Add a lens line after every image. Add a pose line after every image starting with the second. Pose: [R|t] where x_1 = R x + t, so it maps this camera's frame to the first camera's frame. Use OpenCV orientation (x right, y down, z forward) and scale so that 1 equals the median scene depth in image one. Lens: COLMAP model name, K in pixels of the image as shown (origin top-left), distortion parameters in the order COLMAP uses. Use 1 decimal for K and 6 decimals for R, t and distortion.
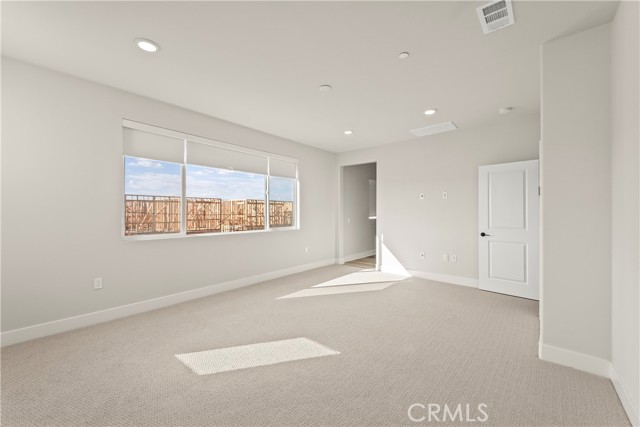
lens RADIAL K [[254.5, 0, 322.7], [0, 254.5, 211.6], [0, 0, 1]] dist [-0.012646, -0.000413]
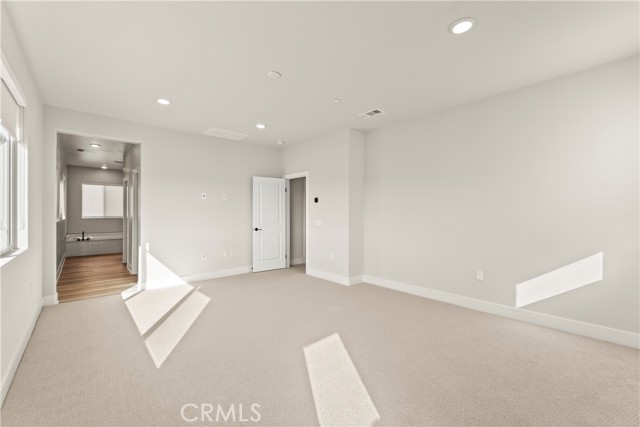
lens RADIAL K [[258.0, 0, 316.5], [0, 258.0, 213.6], [0, 0, 1]] dist [0.000396, -0.000224]
pose [[0.124730, -0.005222, 0.992177, -0.593836], [0.003390, 0.999983, 0.004836, 0.004514], [-0.992185, 0.002760, 0.124746, 0.496155]]
